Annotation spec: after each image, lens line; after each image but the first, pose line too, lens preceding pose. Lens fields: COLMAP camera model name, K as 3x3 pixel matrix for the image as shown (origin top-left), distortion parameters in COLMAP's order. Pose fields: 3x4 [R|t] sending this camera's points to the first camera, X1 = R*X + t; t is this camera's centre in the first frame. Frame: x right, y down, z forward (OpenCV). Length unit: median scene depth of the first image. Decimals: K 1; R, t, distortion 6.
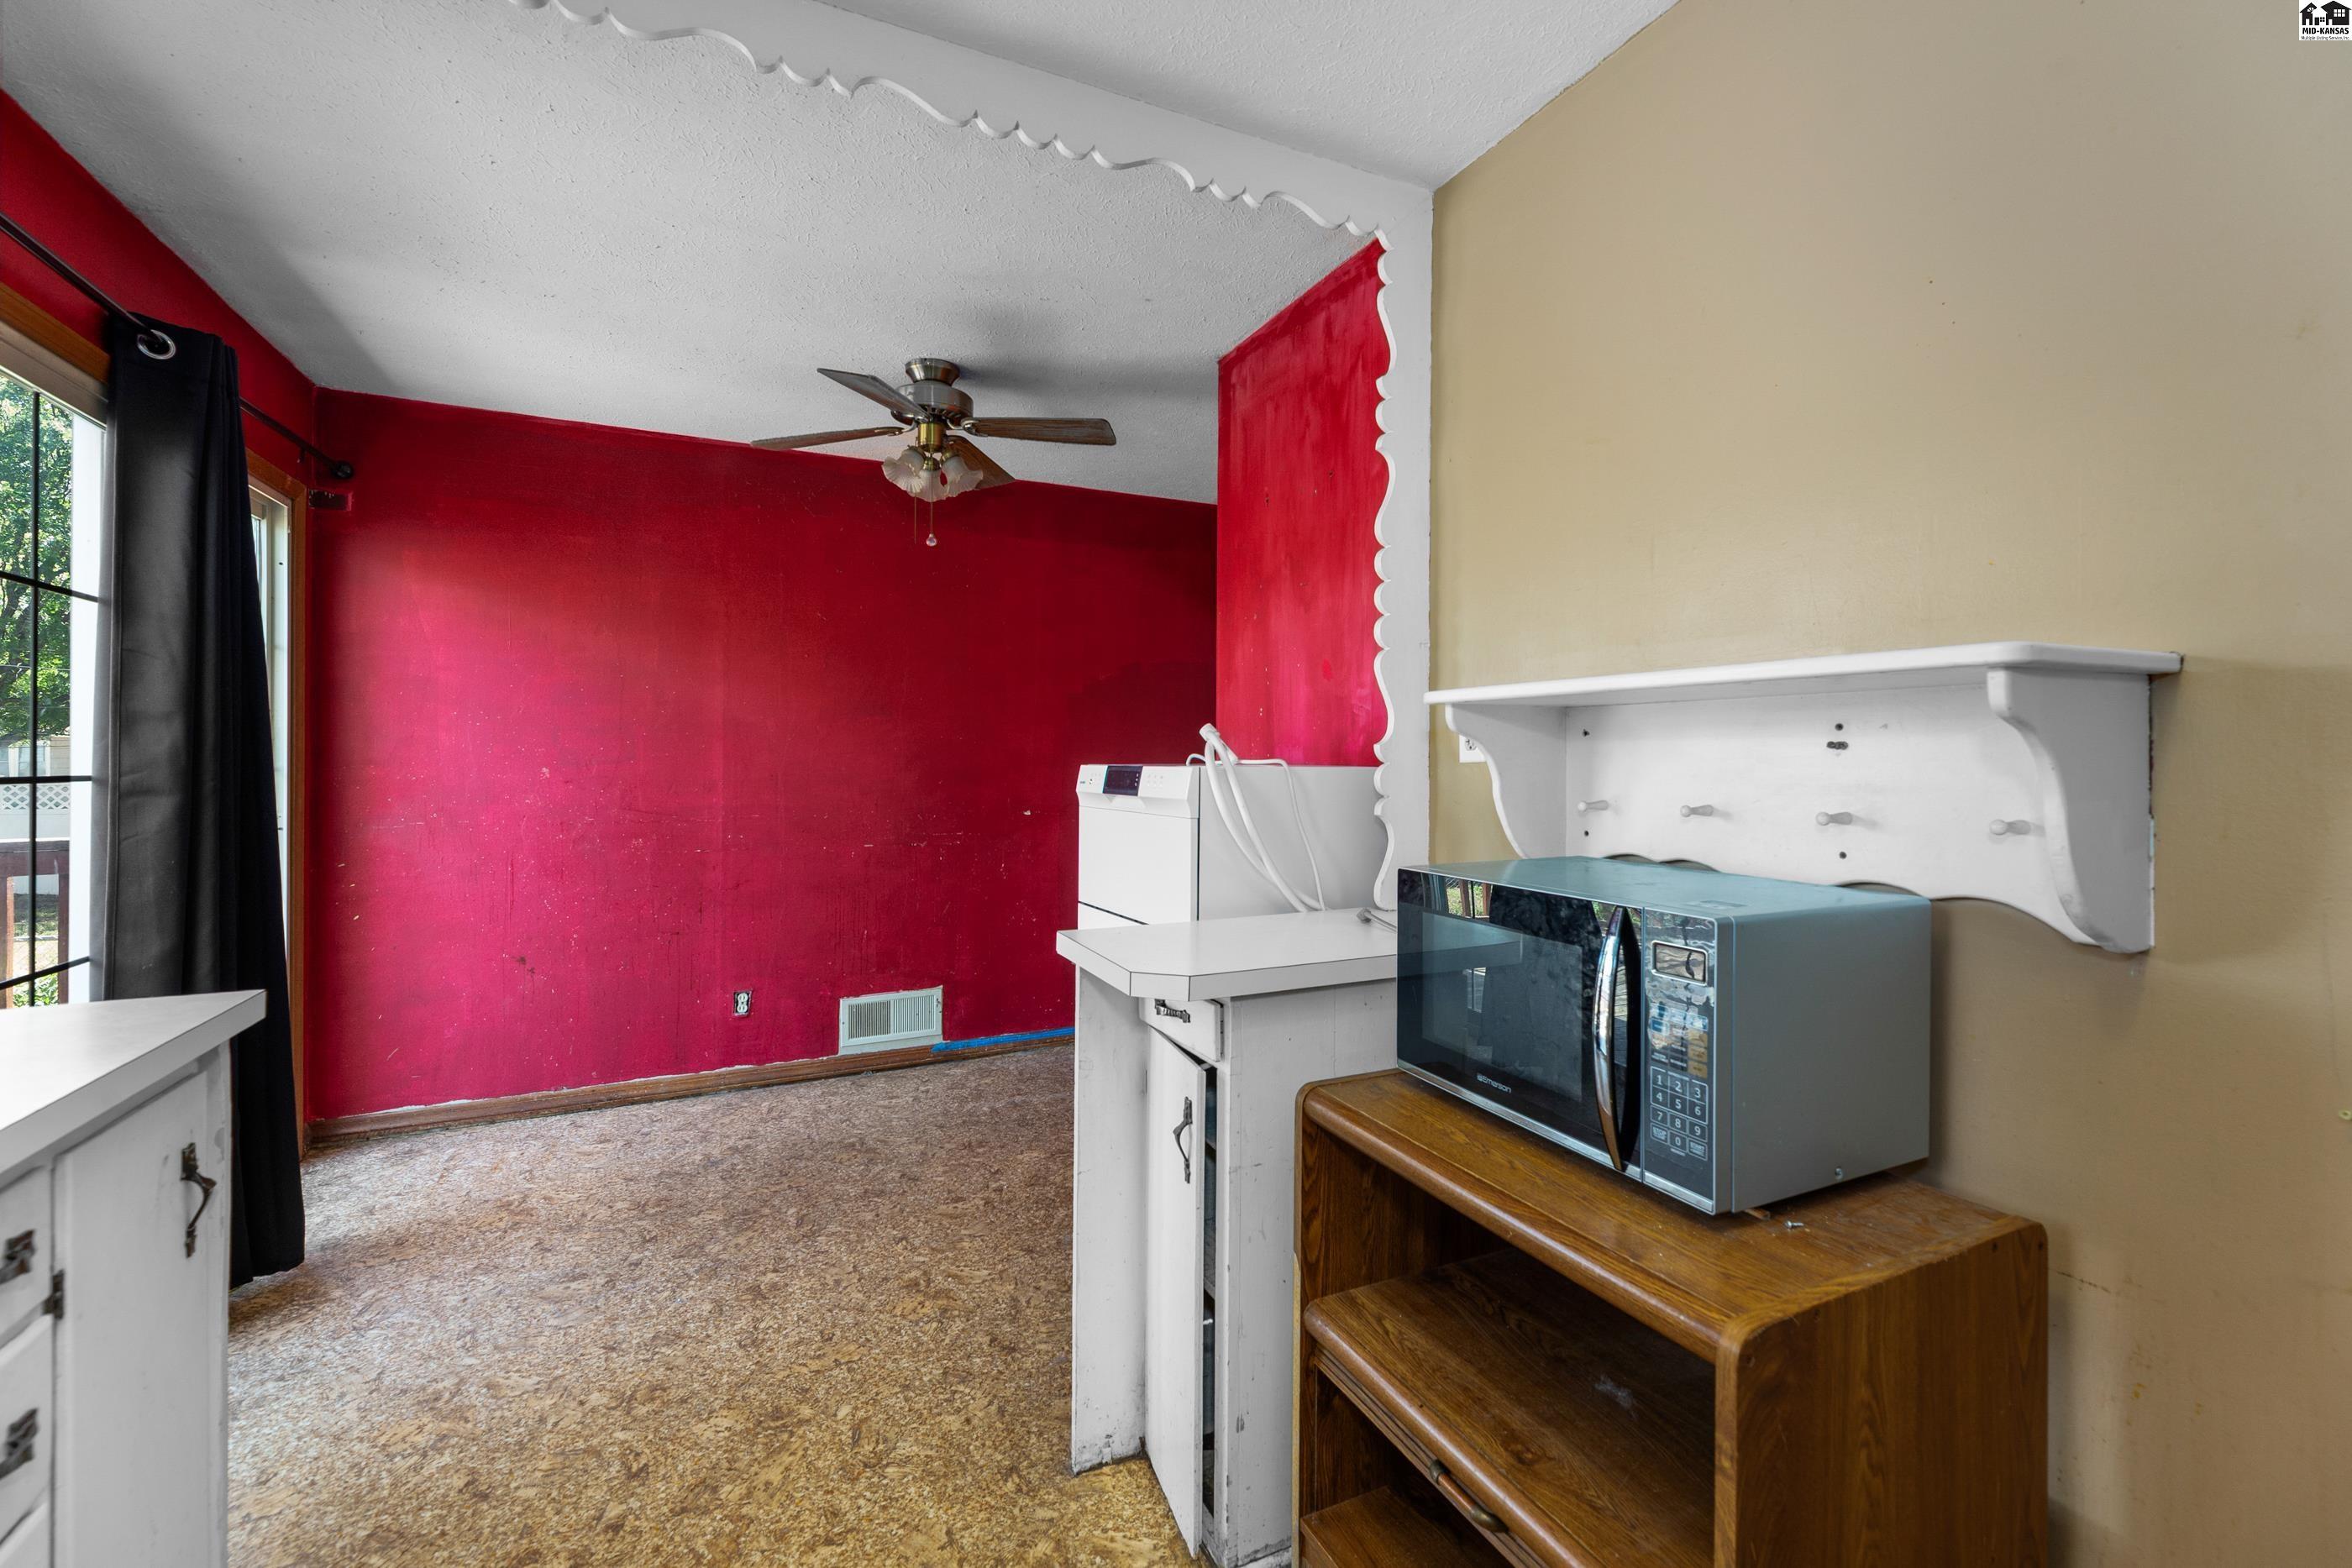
lens RADIAL K [[970.3, 0, 1158.8], [0, 970.3, 759.4], [0, 0, 1]] dist [0.002024, 0.000058]
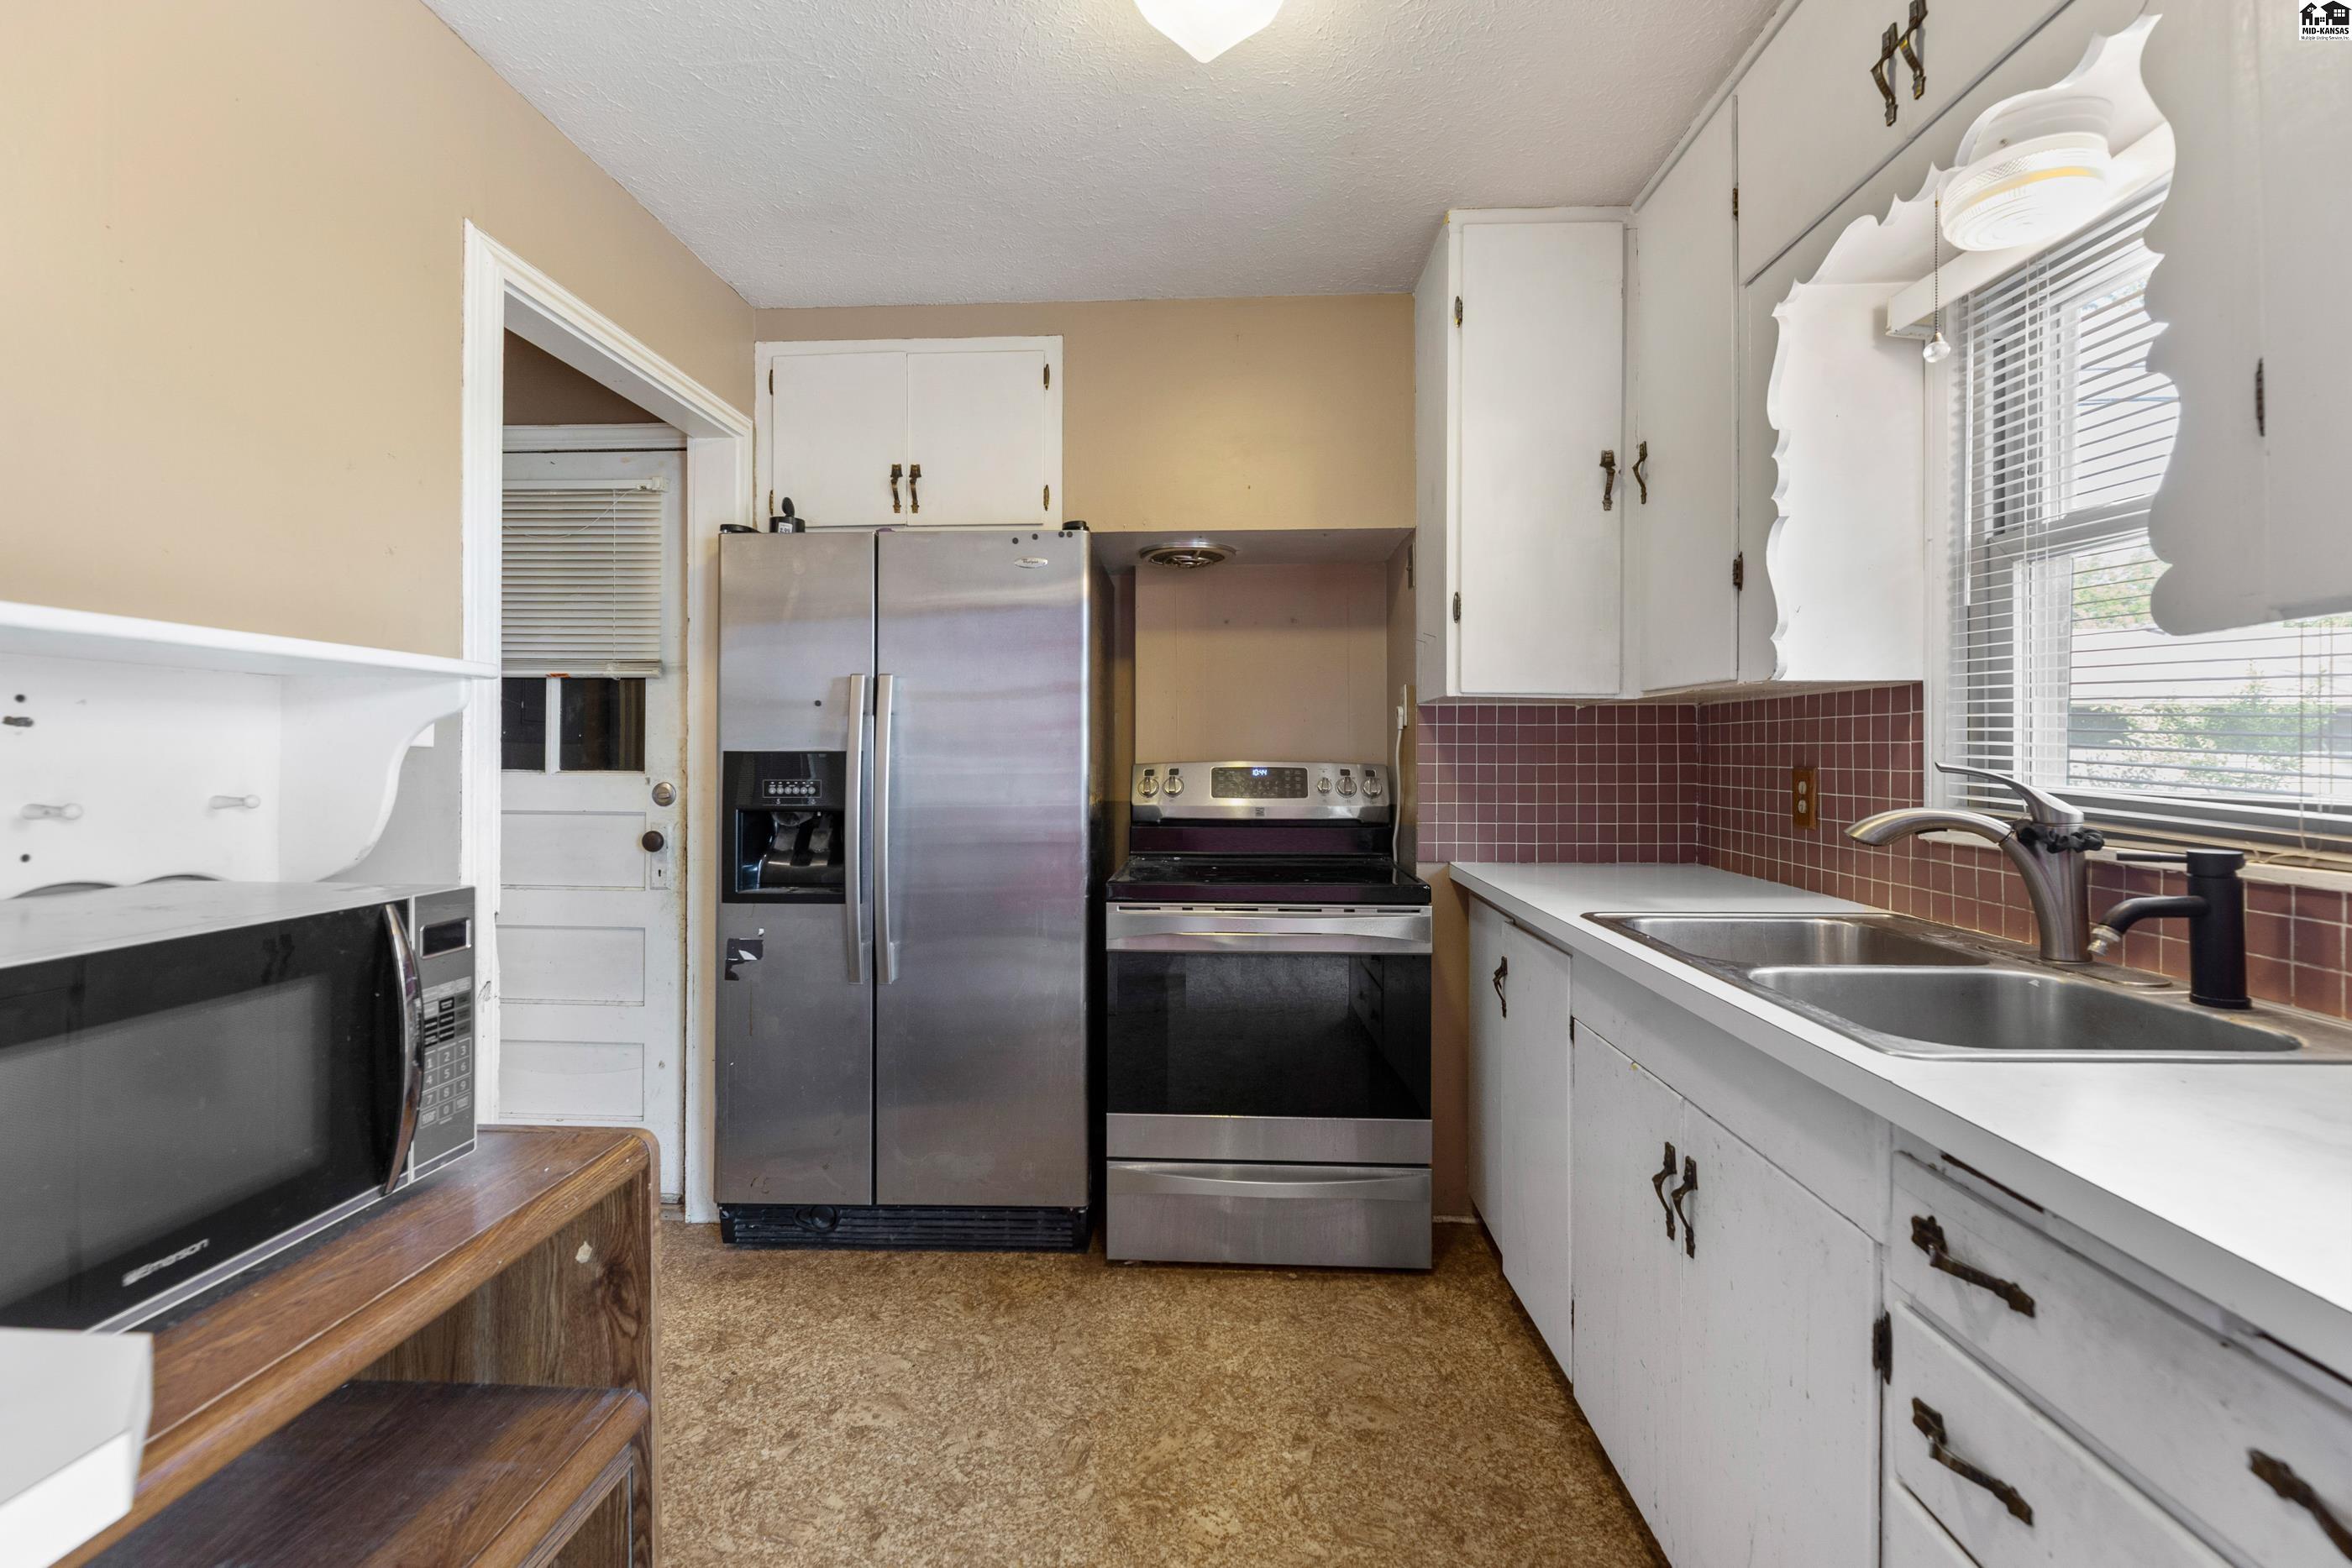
lens RADIAL K [[970.3, 0, 1165.6], [0, 970.3, 743.3], [0, 0, 1]] dist [0.002024, 0.000058]
pose [[-0.886363, 0.002918, 0.462982, -0.435263], [-0.001435, 0.999958, -0.009049, 0.002090], [-0.462989, -0.008685, -0.886322, 0.955892]]
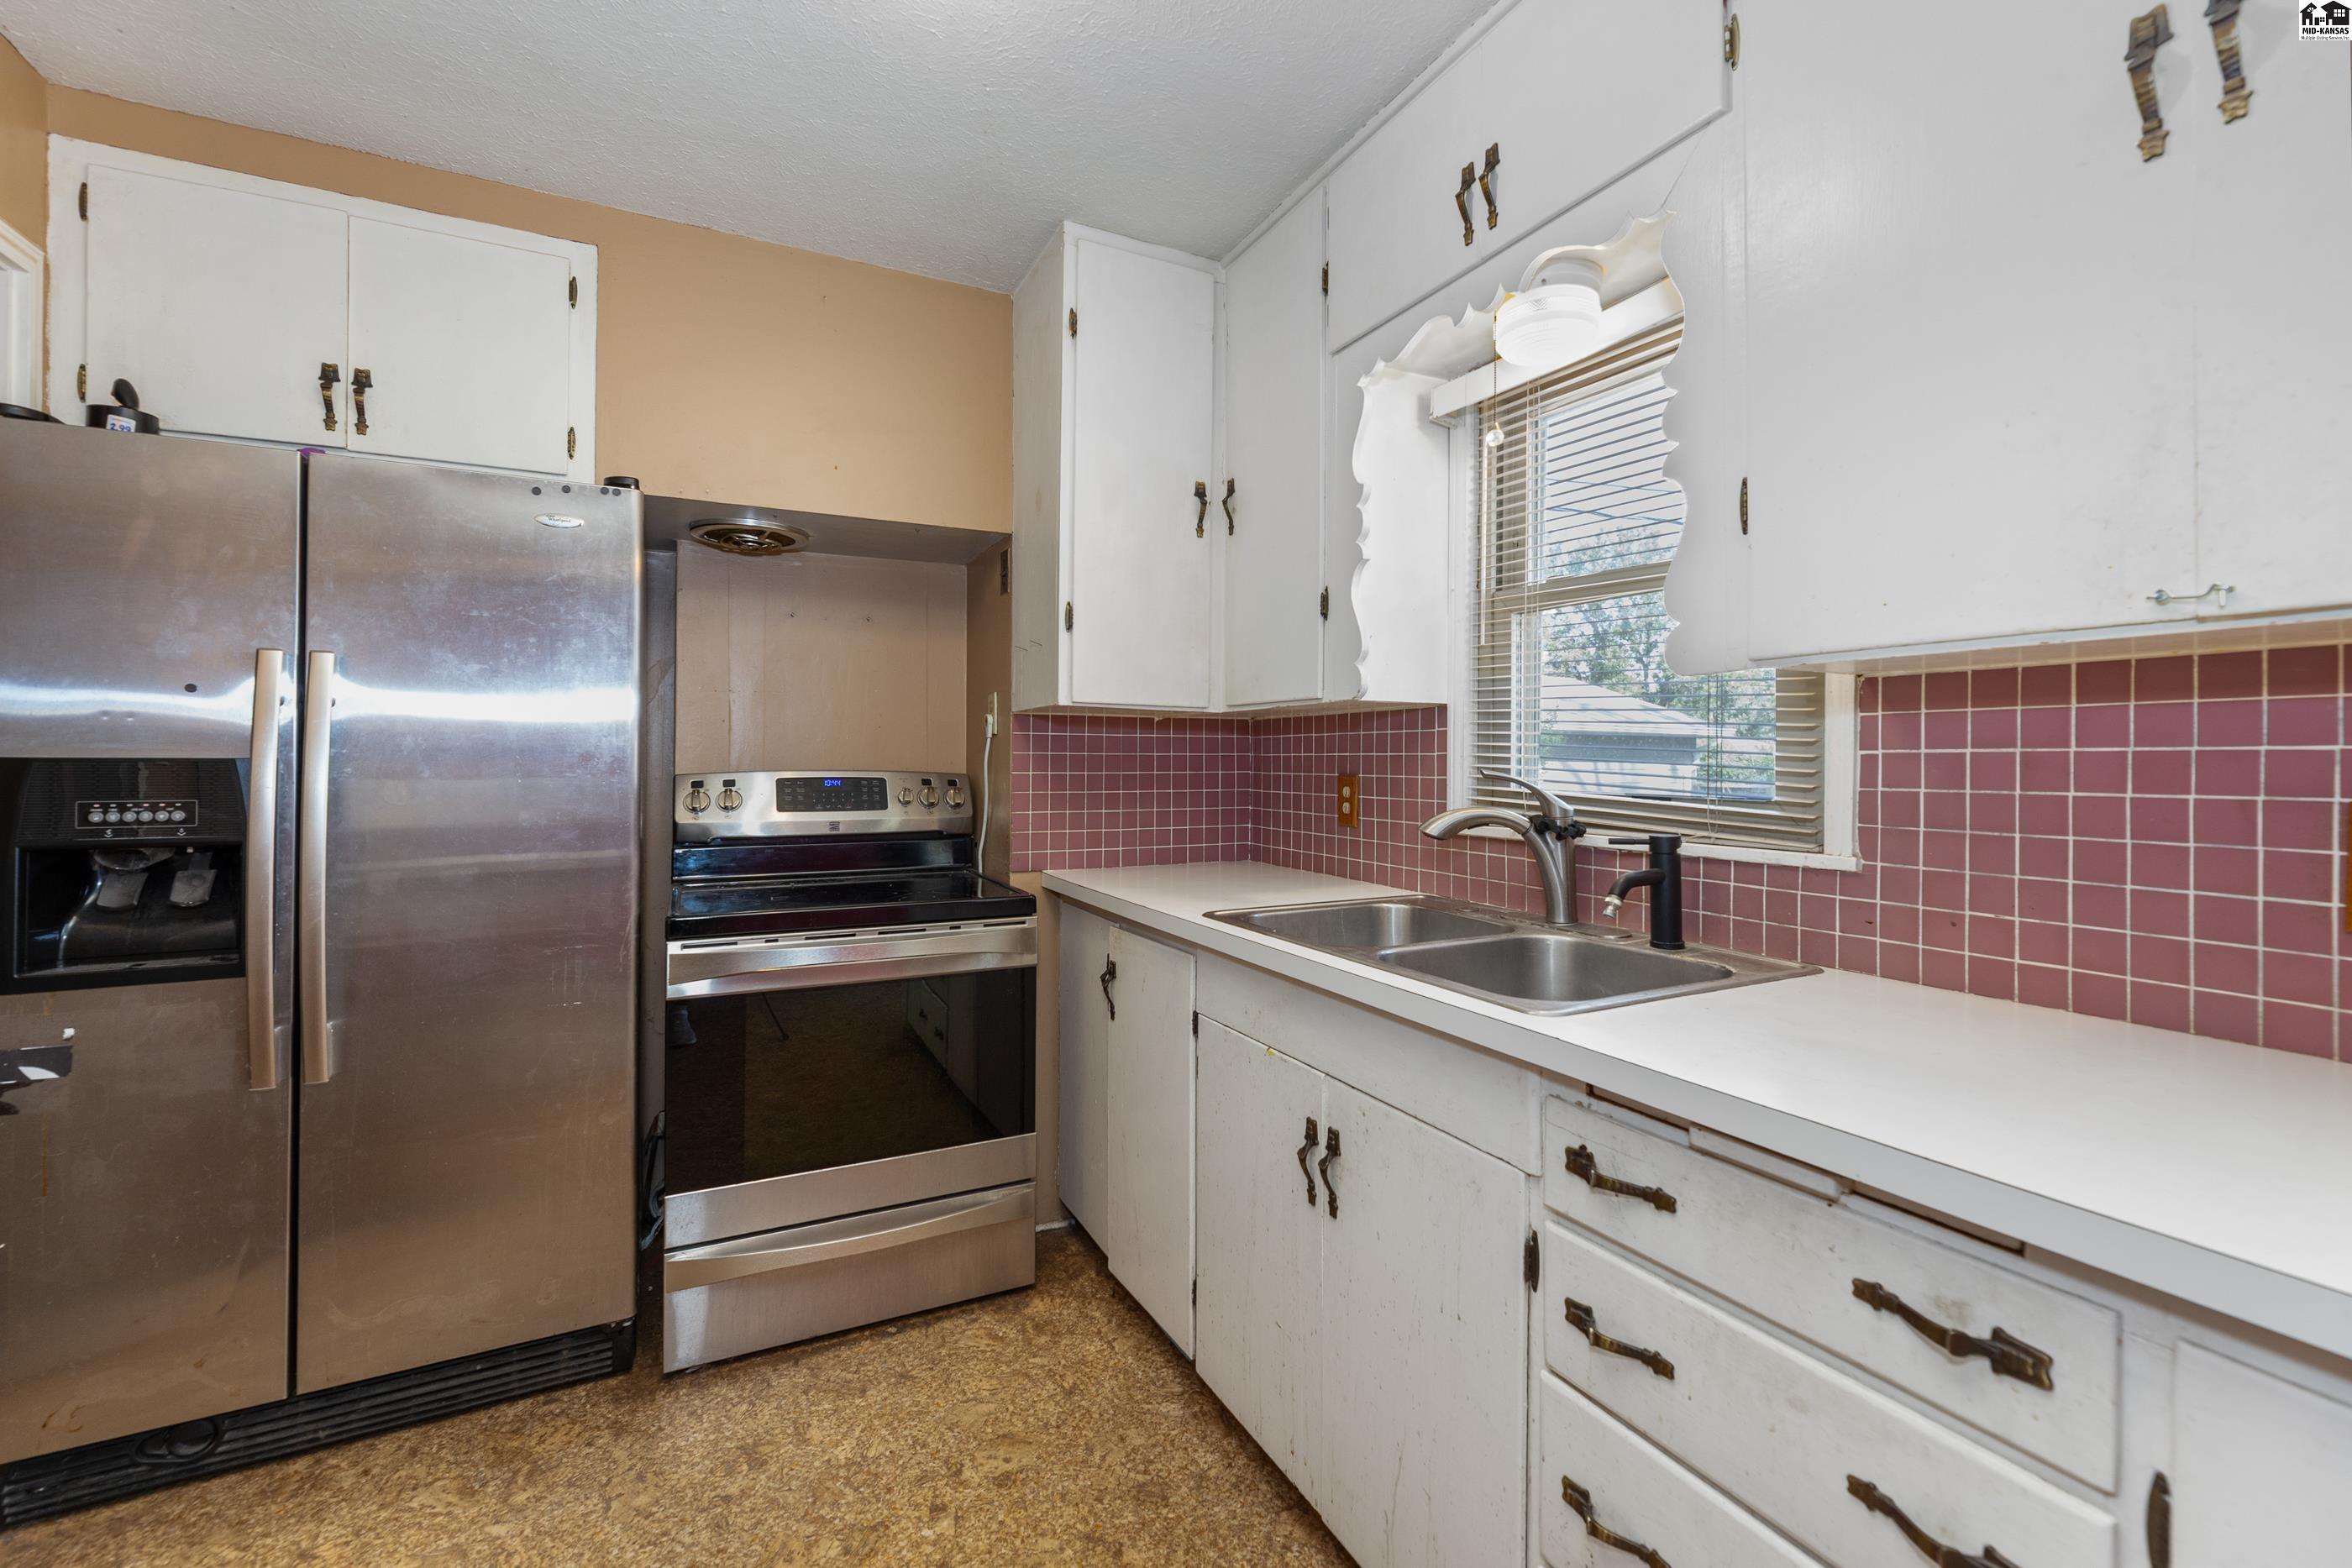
lens RADIAL K [[970.3, 0, 1162.4], [0, 970.3, 749.1], [0, 0, 1]] dist [0.002024, 0.000058]
pose [[-0.999672, -0.003775, -0.025342, -0.355323], [-0.003457, 0.999915, -0.012586, 0.001784], [0.025387, -0.012495, -0.999600, 0.943486]]
